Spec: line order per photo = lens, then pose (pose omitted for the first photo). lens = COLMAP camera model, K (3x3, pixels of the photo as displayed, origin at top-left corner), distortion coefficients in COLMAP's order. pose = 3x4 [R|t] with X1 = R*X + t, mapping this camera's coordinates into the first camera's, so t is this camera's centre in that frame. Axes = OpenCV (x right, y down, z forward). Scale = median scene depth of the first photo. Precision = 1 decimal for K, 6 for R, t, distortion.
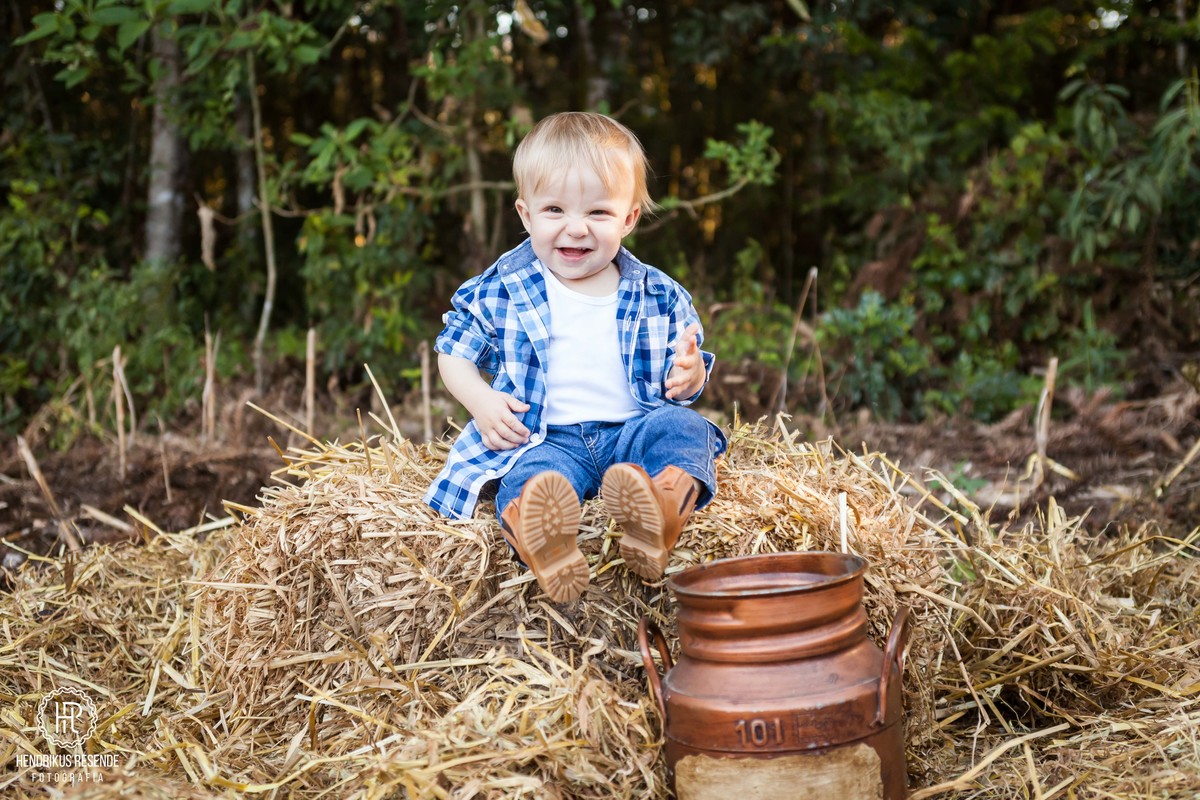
lens RADIAL K [[1959.5, 0, 600.0], [0, 1959.5, 400.0], [0, 0, 1]] dist [0.038076, -0.123337]
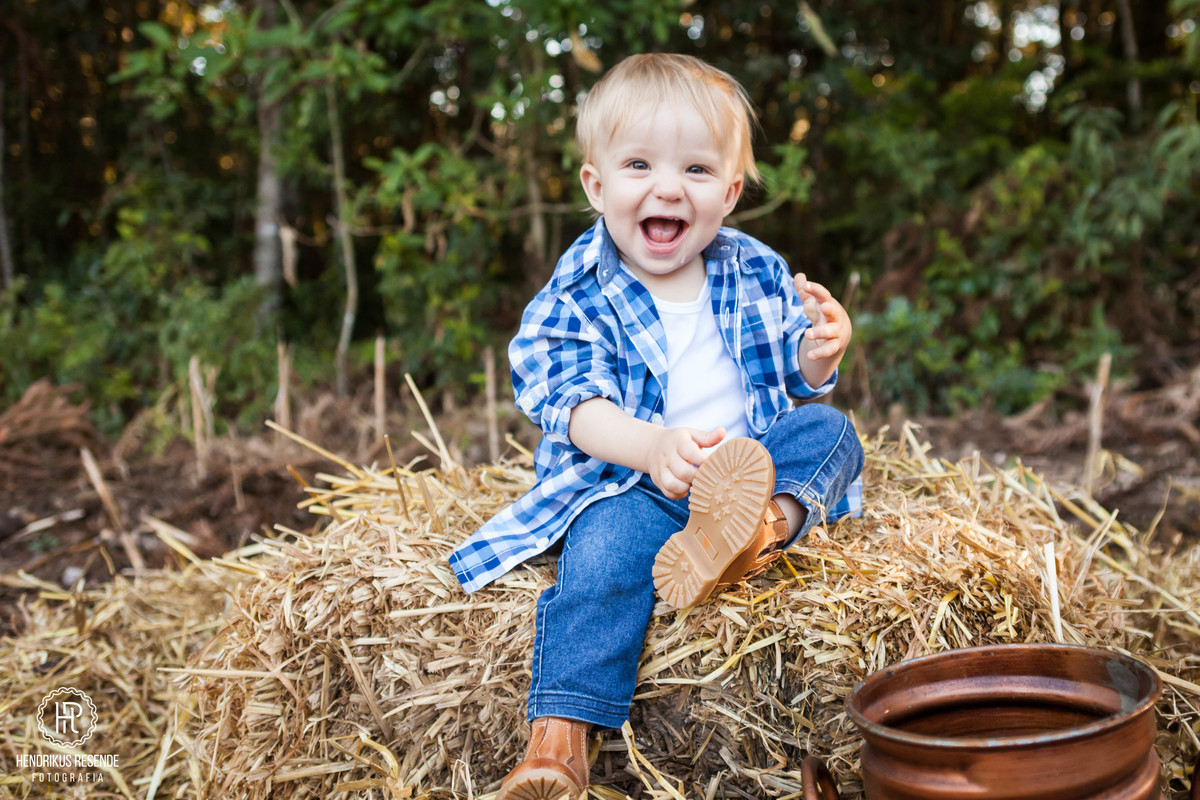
lens RADIAL K [[1444.2, 0, 682.5], [0, 1444.2, 341.8], [0, 0, 1]] dist [-0.036905, 0.044785]
pose [[0.999171, -0.014748, 0.037940, -0.023150], [0.016029, 0.999304, -0.033696, -0.008657], [-0.037416, 0.034276, 0.998712, 0.339261]]
